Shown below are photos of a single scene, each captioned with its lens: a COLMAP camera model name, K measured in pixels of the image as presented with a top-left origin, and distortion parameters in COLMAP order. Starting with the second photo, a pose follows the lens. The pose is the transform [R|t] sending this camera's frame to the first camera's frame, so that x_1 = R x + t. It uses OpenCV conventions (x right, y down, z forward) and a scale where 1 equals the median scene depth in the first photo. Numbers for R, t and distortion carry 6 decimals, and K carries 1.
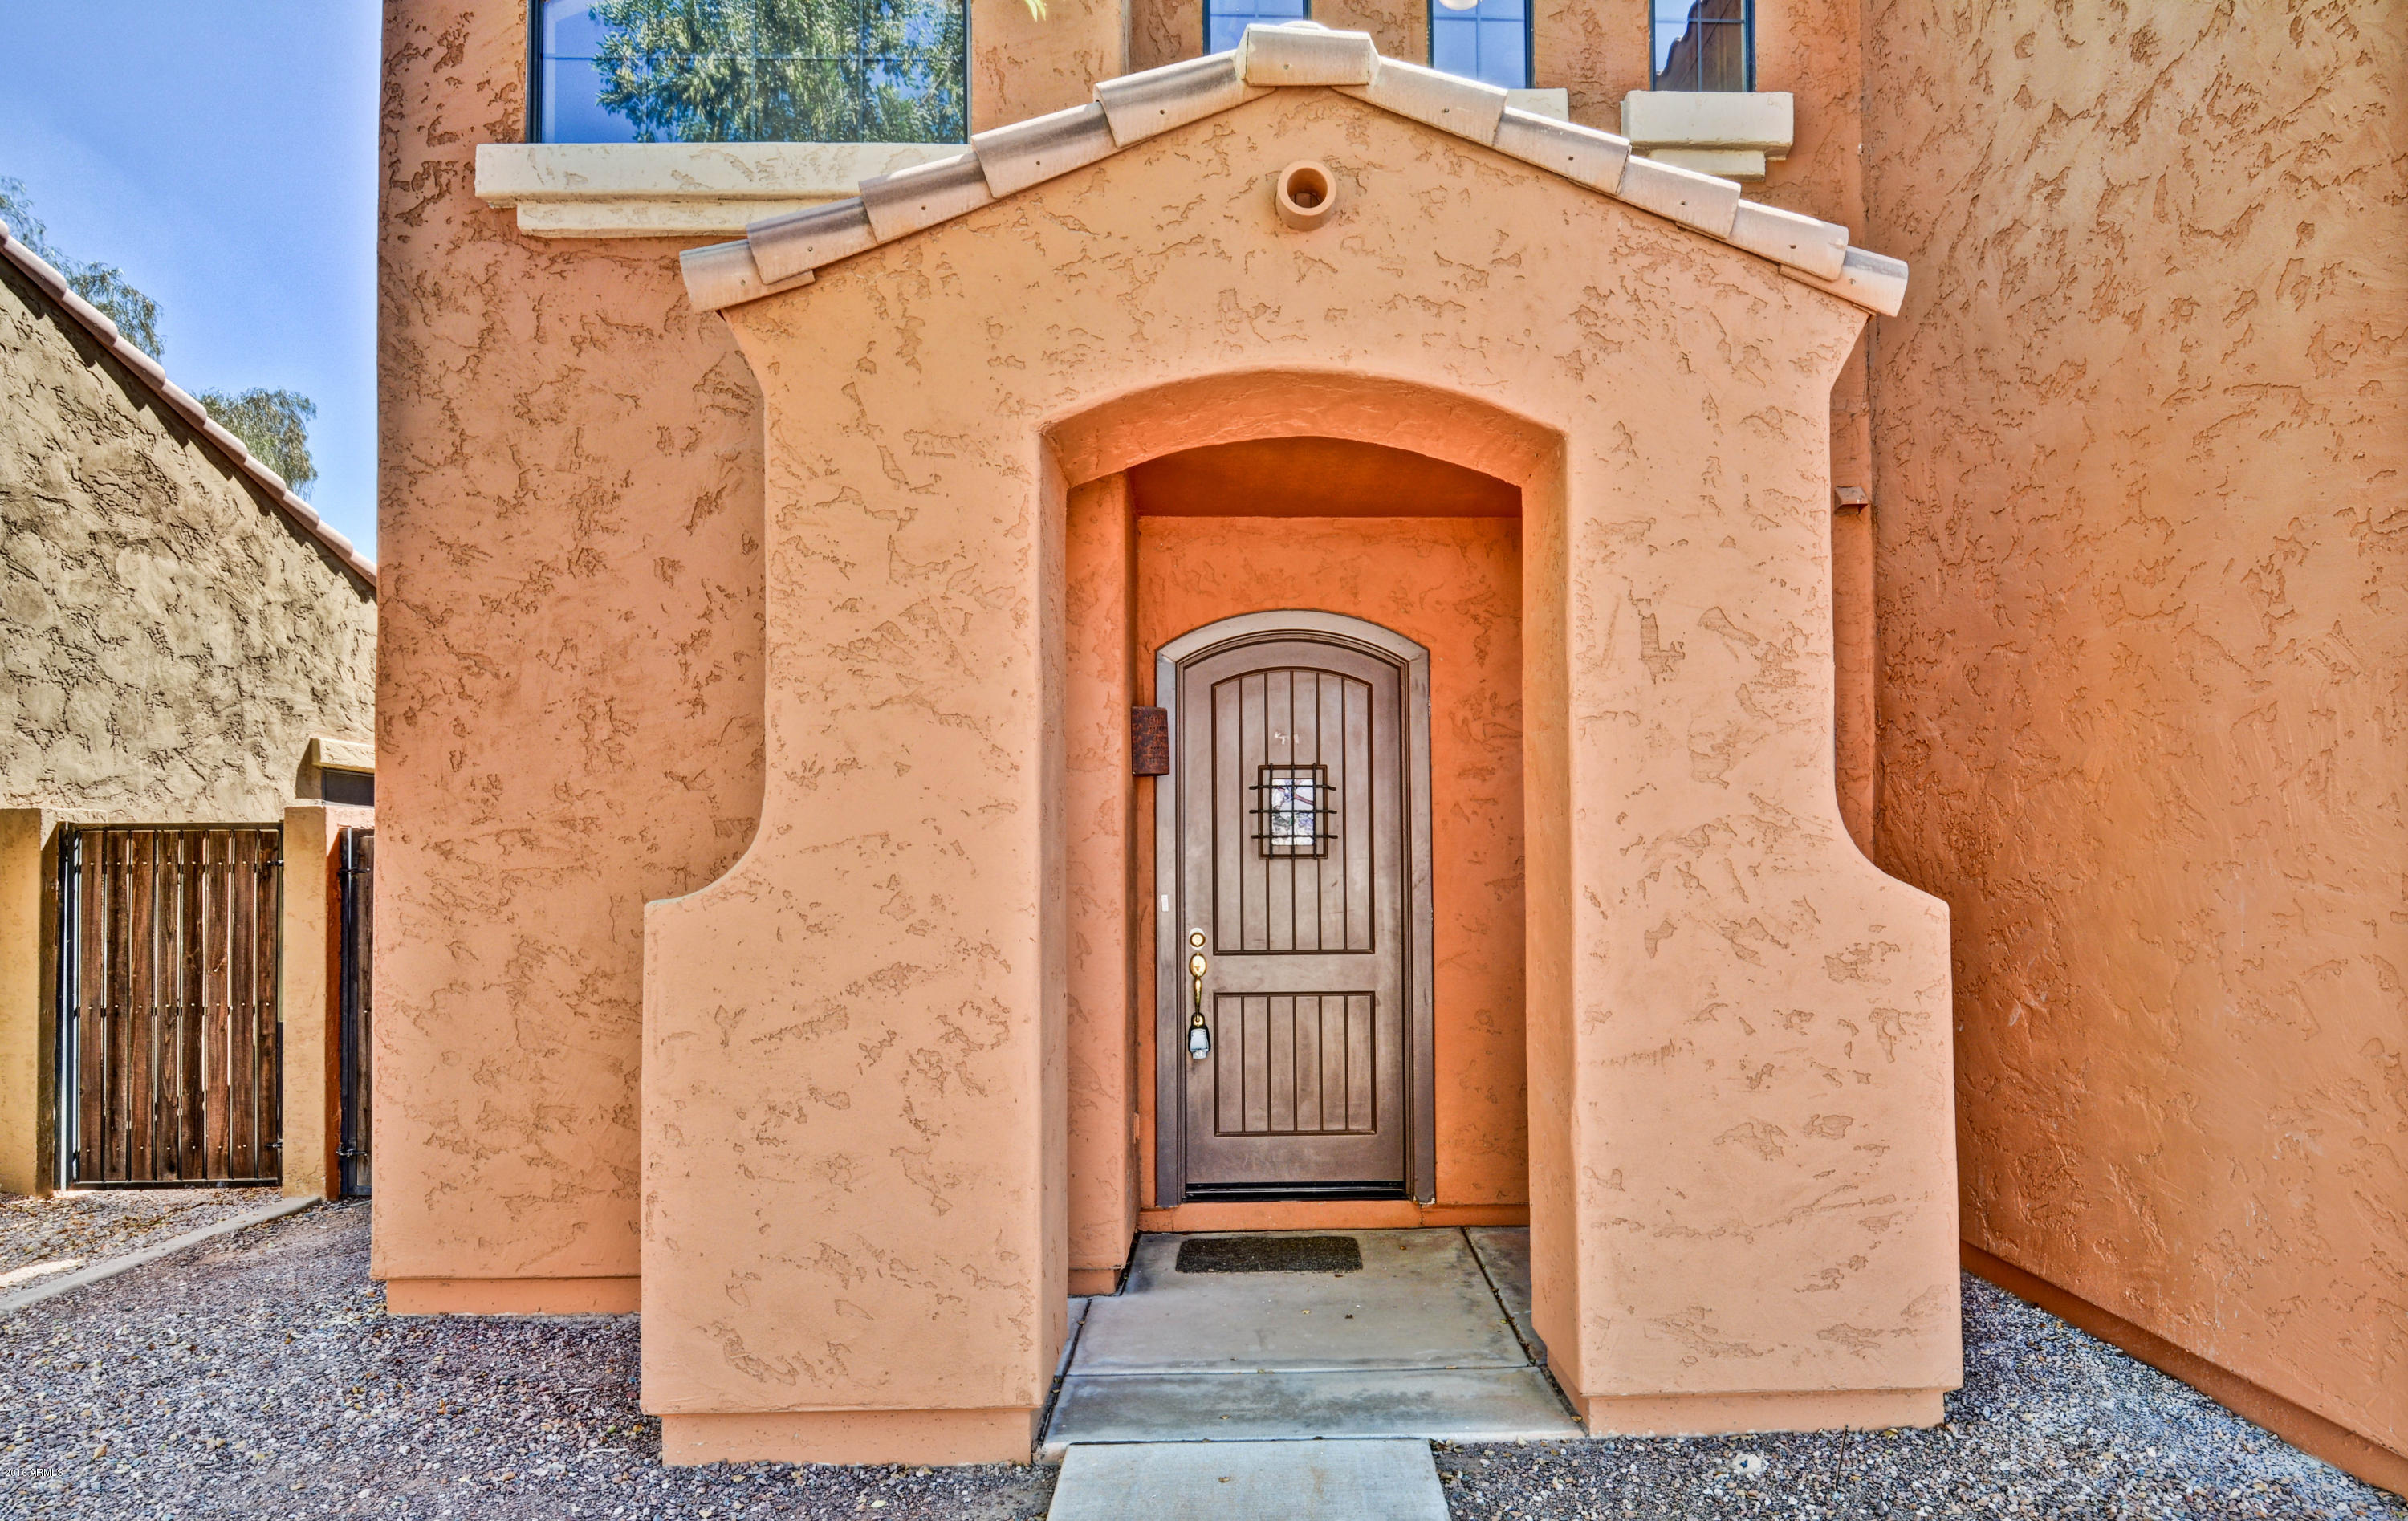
lens RADIAL K [[1361.3, 0, 1296.5], [0, 1361.3, 850.3], [0, 0, 1]] dist [-0.019551, -0.000815]
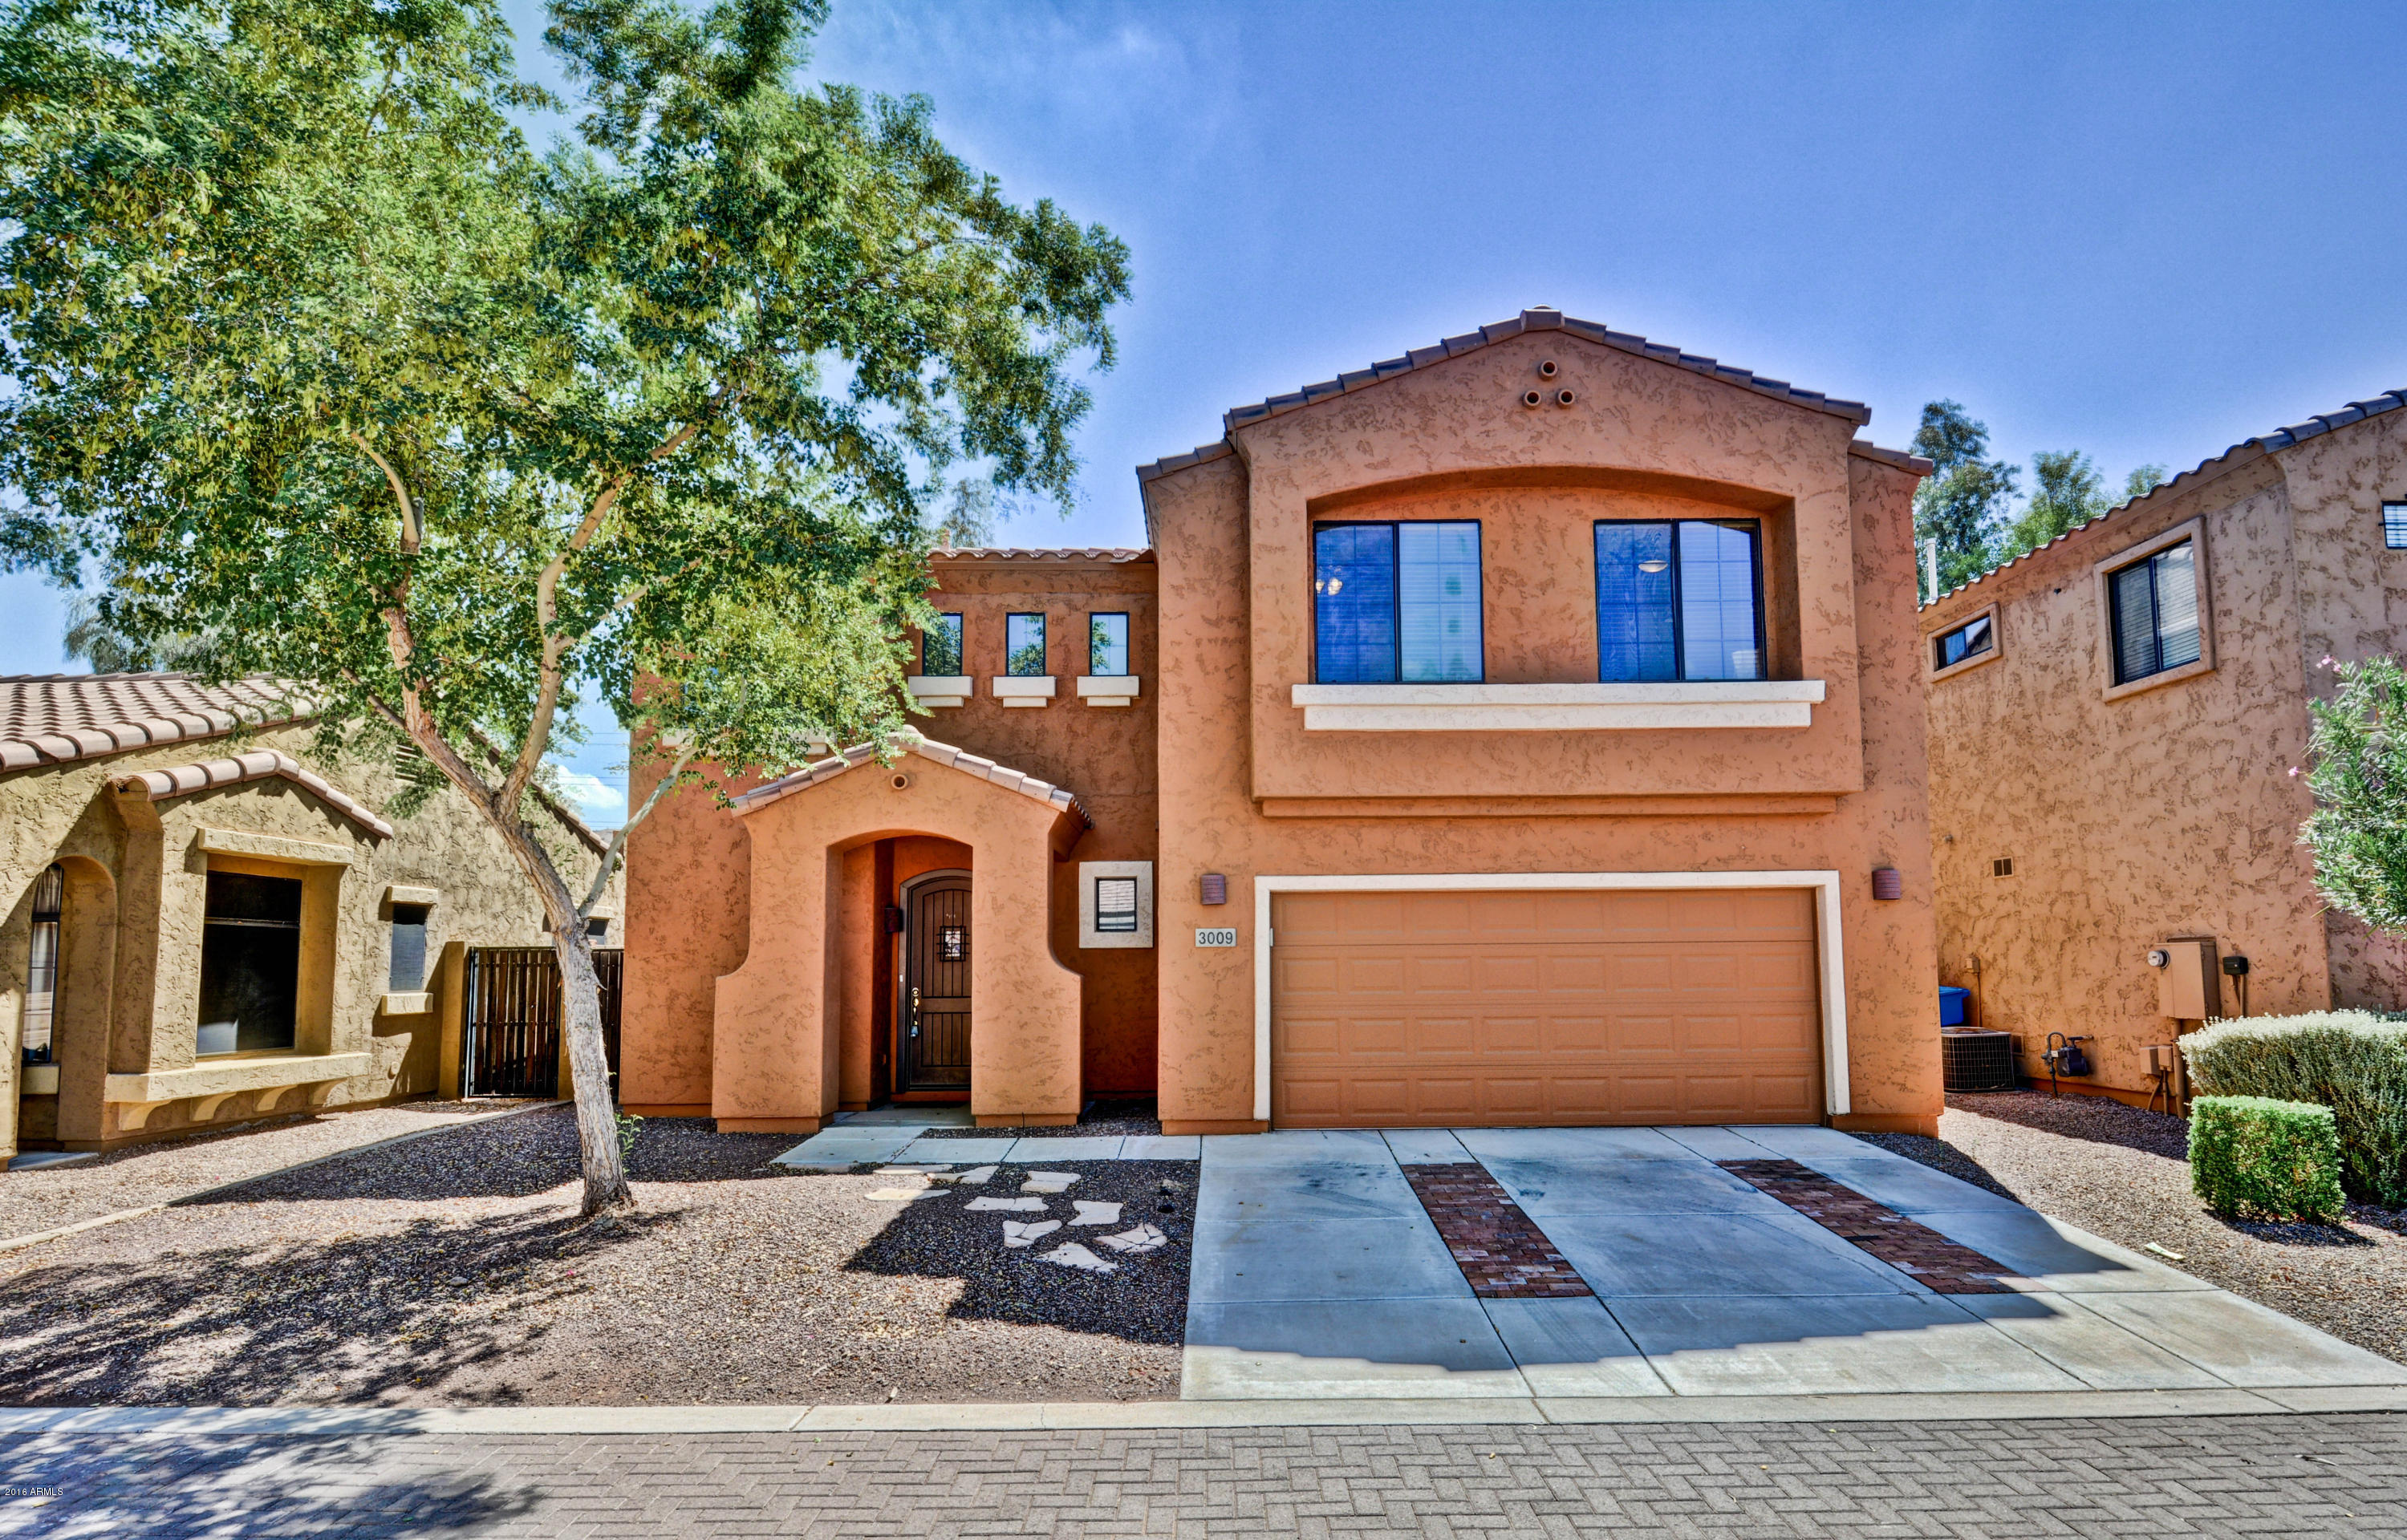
lens RADIAL K [[1158.5, 0, 1219.4], [0, 1158.5, 874.8], [0, 0, 1]] dist [-0.001057, -0.003187]
pose [[0.999859, -0.003662, -0.016371, 0.671076], [0.002772, 0.998532, -0.054100, -0.047262], [0.016545, 0.054047, 0.998401, -1.530038]]
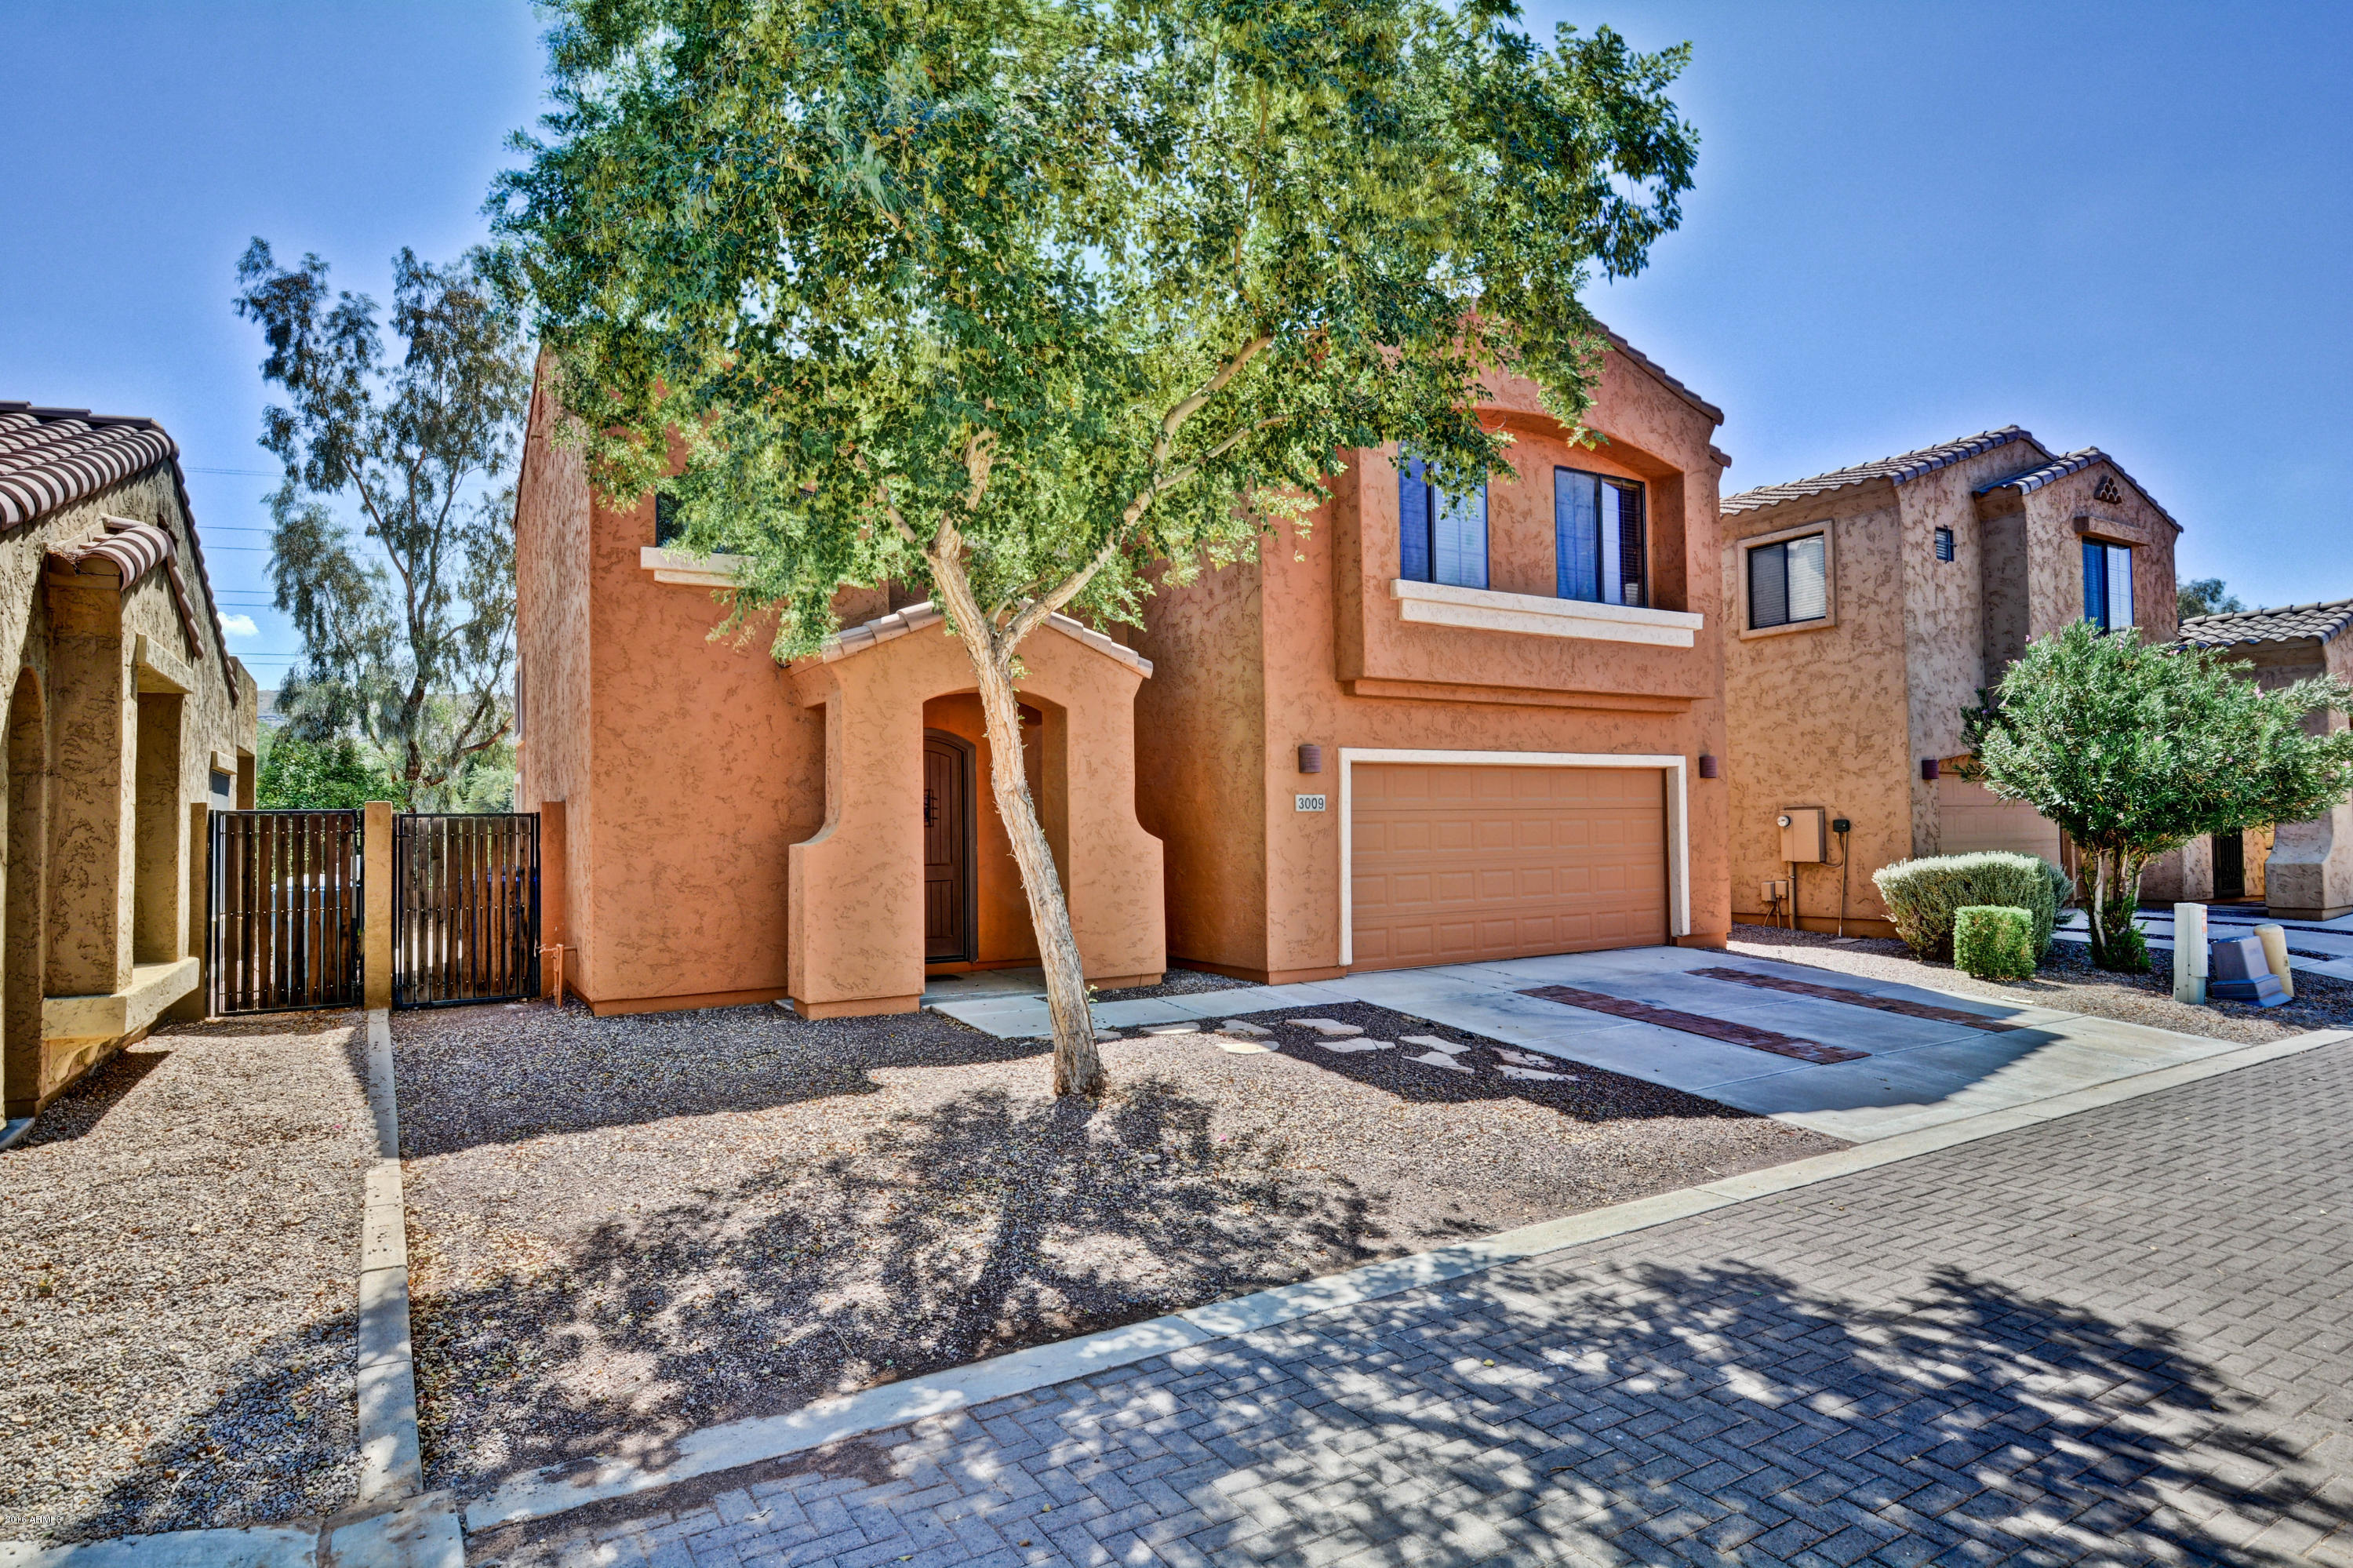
lens RADIAL K [[1171.4, 0, 1163.4], [0, 1171.4, 789.3], [0, 0, 1]] dist [0.000858, 0.000015]
pose [[0.884217, 0.008567, 0.466997, -0.740219], [-0.001860, 0.999888, -0.014820, -0.038981], [-0.467072, 0.012235, 0.884135, -1.340485]]
